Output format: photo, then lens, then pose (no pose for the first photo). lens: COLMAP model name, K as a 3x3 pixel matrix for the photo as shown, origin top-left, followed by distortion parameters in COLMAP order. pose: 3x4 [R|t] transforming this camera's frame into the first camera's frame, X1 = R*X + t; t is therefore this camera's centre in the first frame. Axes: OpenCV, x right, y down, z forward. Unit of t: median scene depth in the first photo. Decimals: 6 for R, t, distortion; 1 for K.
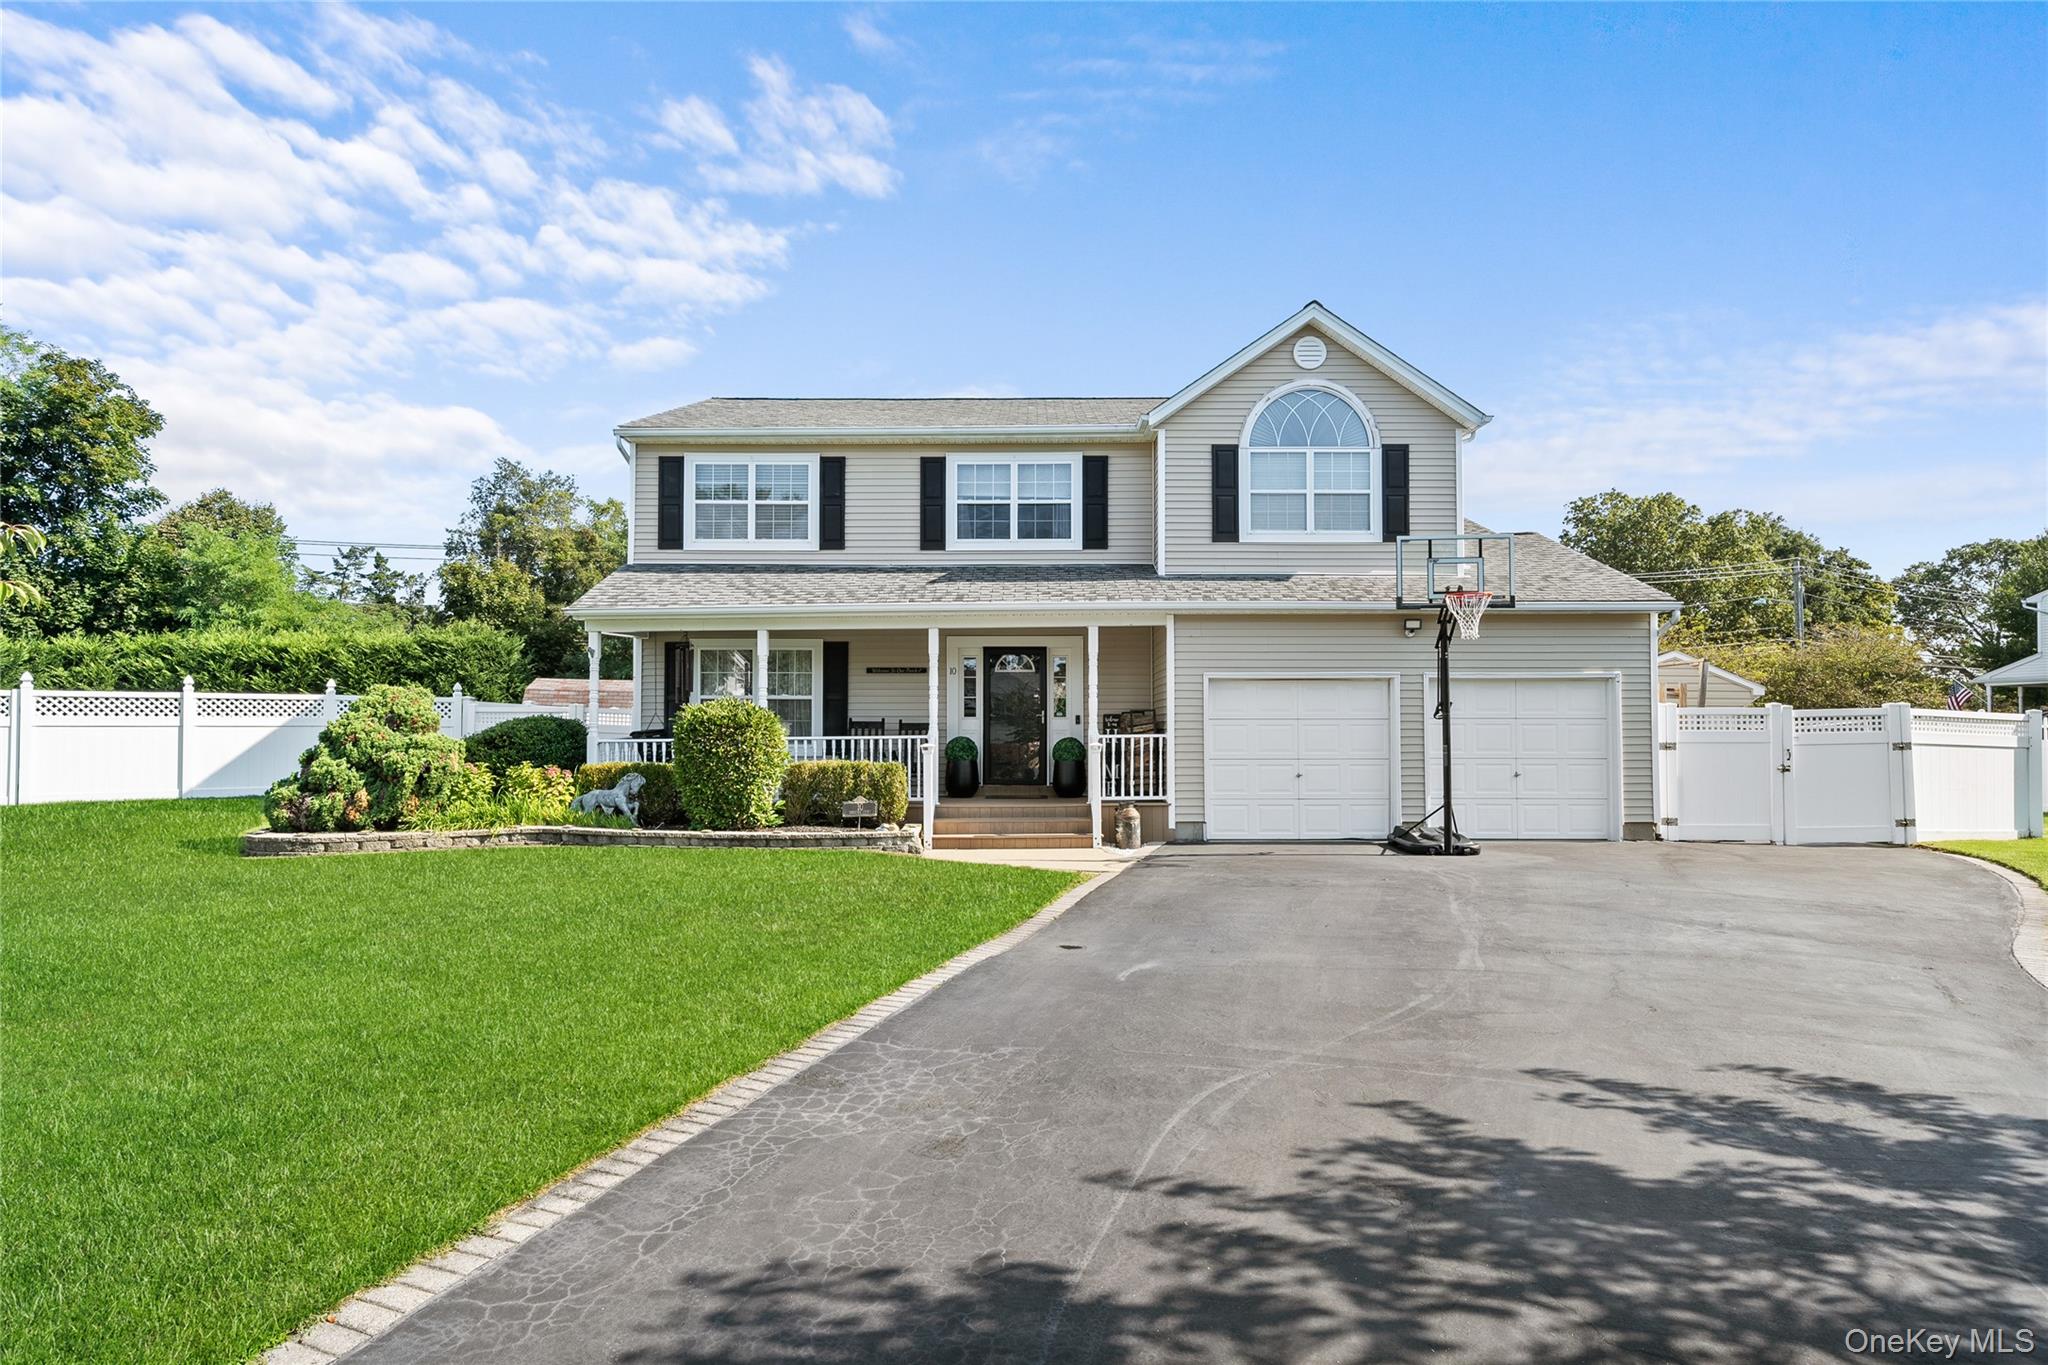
lens RADIAL K [[1056.5, 0, 996.8], [0, 1056.5, 700.4], [0, 0, 1]] dist [0.007806, 0.000821]
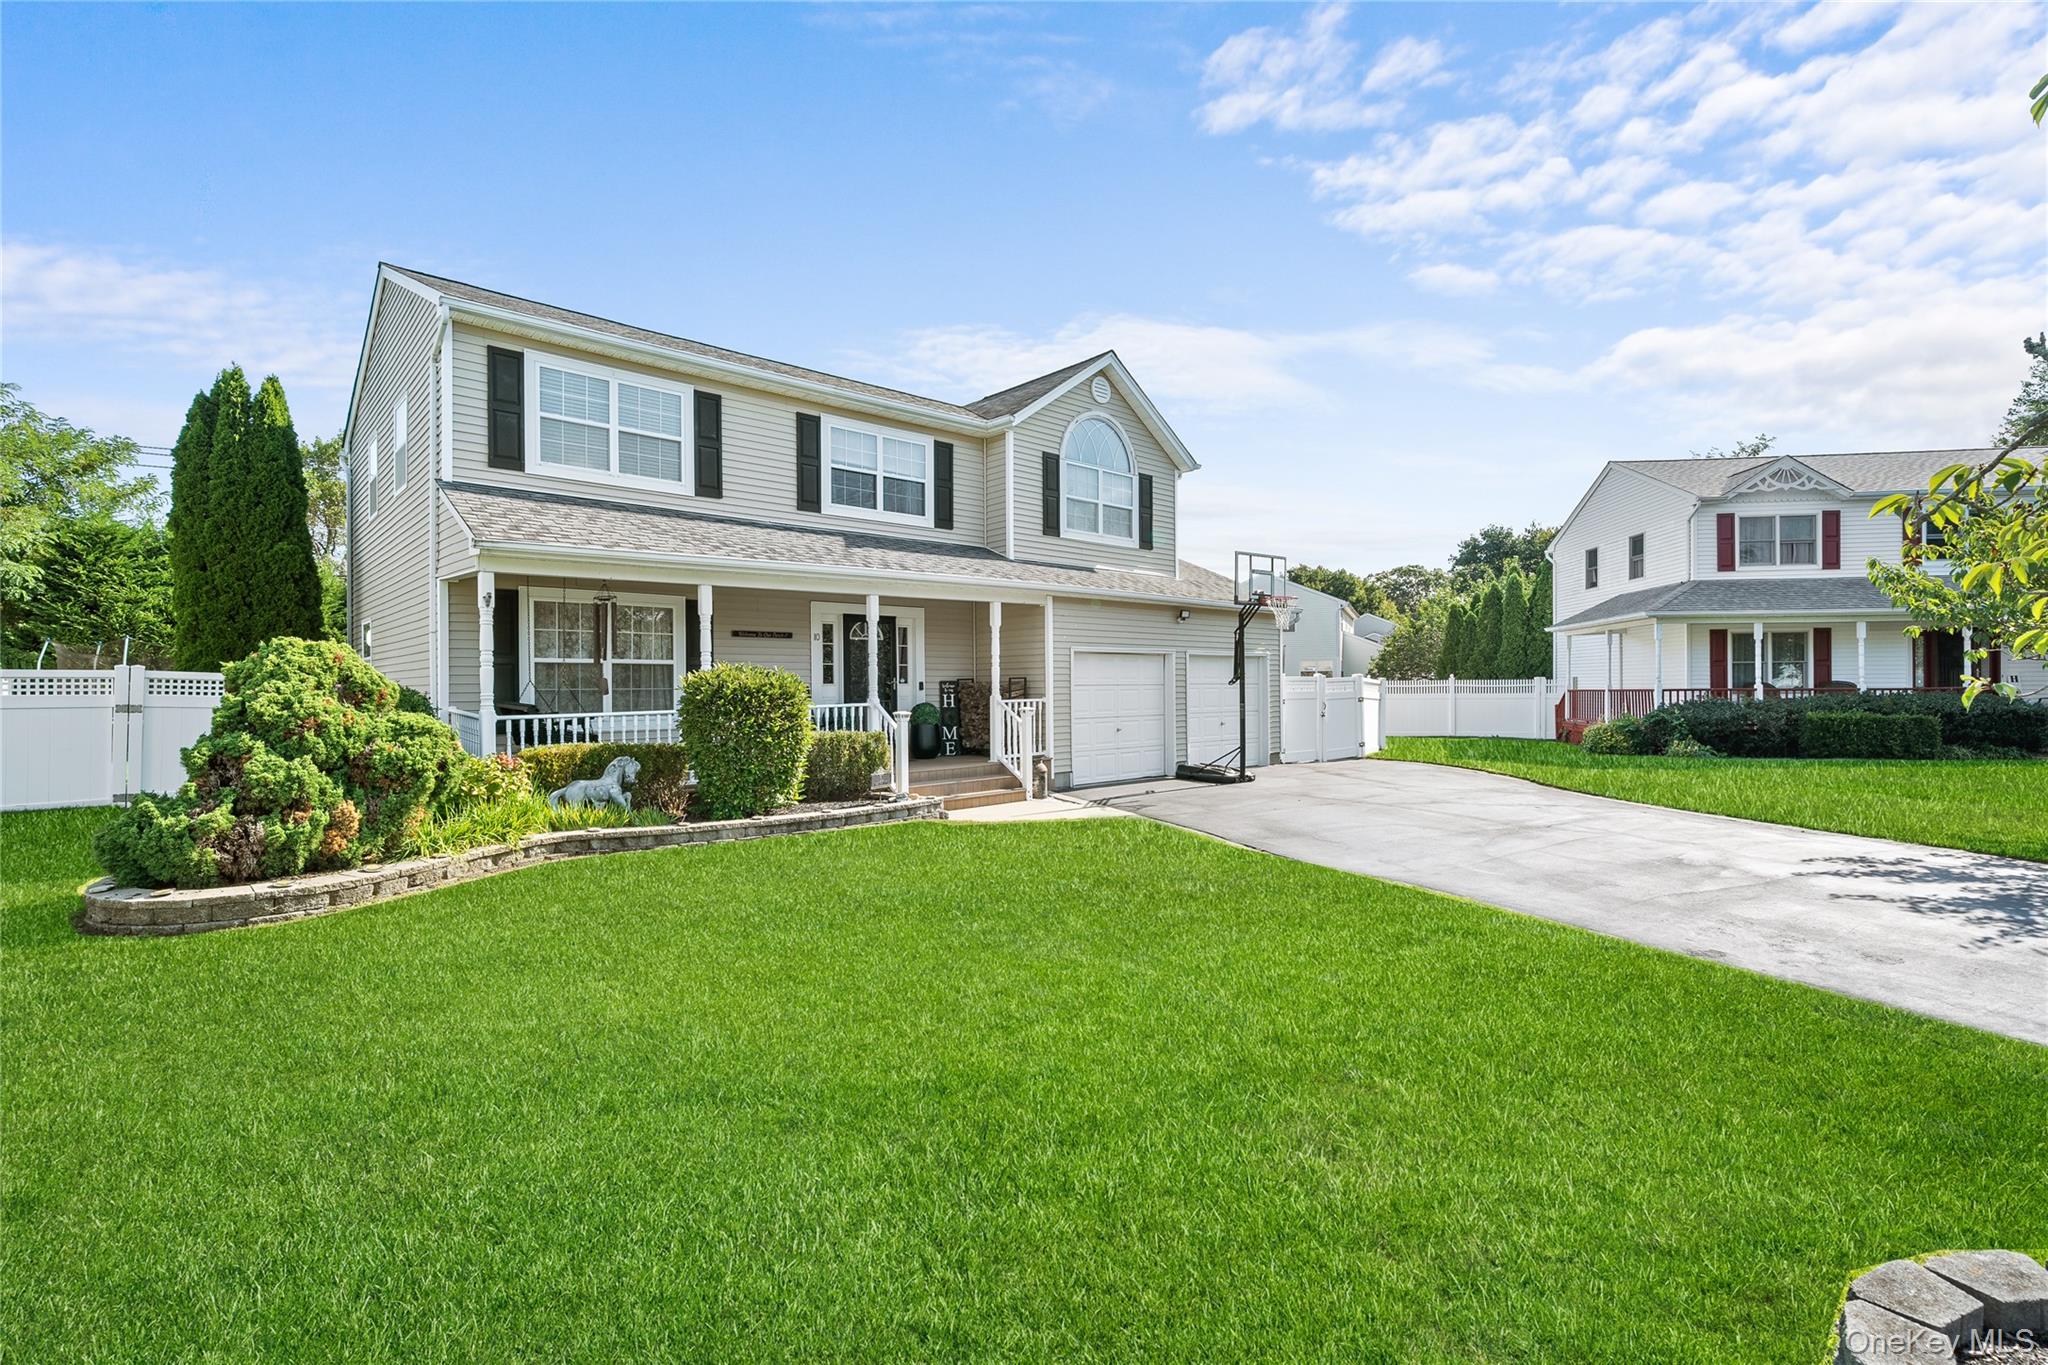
lens RADIAL K [[952.2, 0, 1020.8], [0, 952.2, 685.8], [0, 0, 1]] dist [0.002740, 0.000024]
pose [[0.729351, -0.004579, 0.684124, -0.541365], [-0.010445, 0.999787, 0.017828, -0.000194], [-0.684060, -0.020149, 0.729148, 0.240313]]
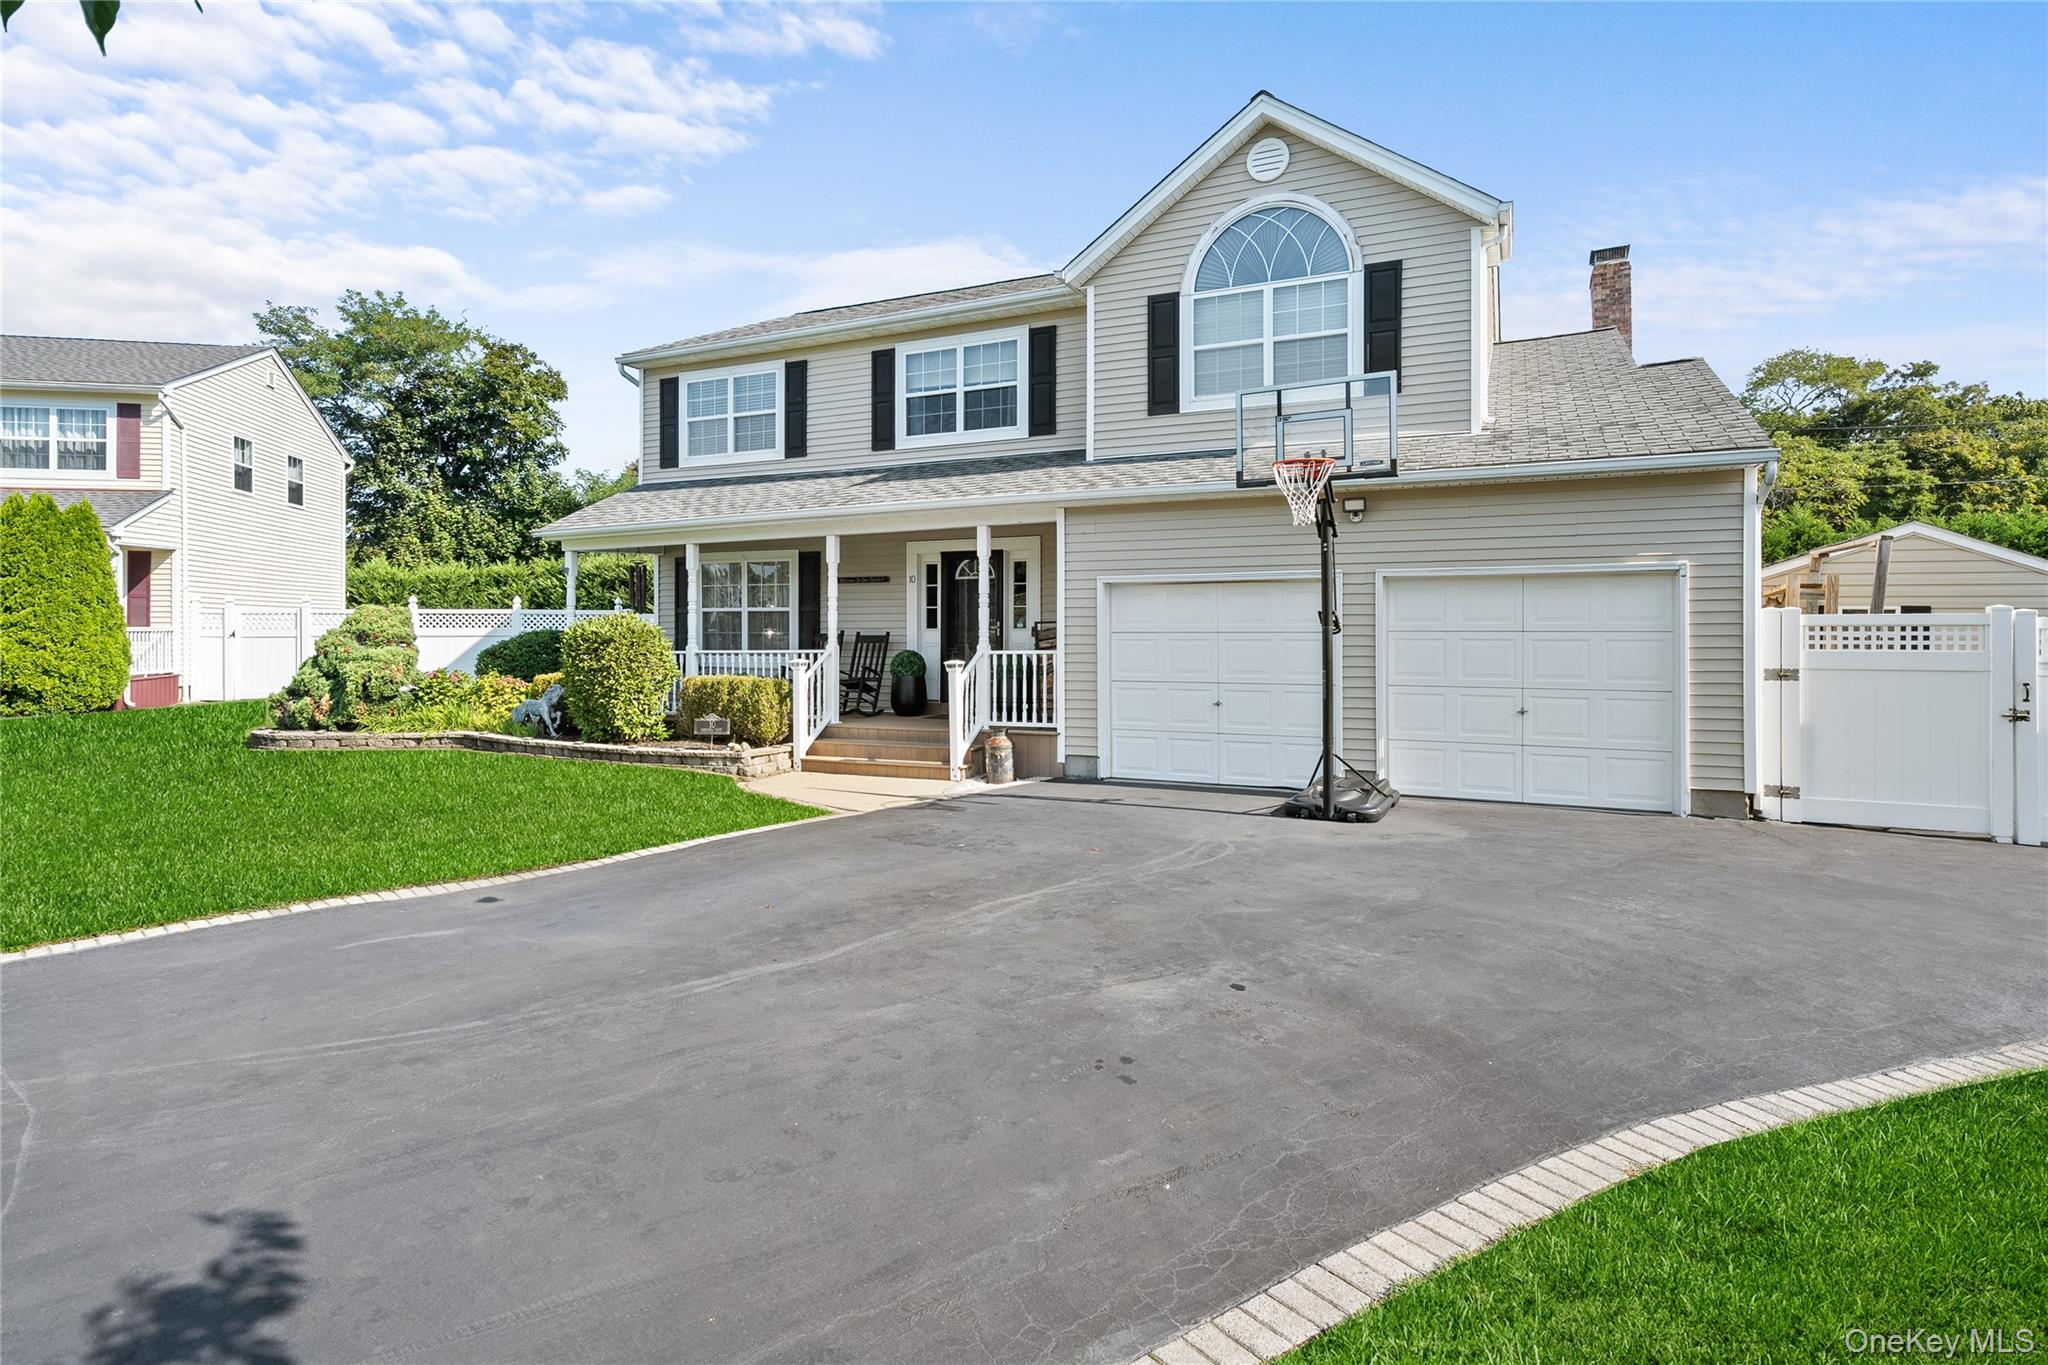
lens RADIAL K [[1056.5, 0, 990.0], [0, 1056.5, 626.0], [0, 0, 1]] dist [0.007806, 0.000821]
pose [[0.904953, -0.003126, -0.425501, 0.441359], [0.012959, 0.999712, 0.020216, -0.004969], [0.425315, -0.023809, 0.904732, 0.201772]]
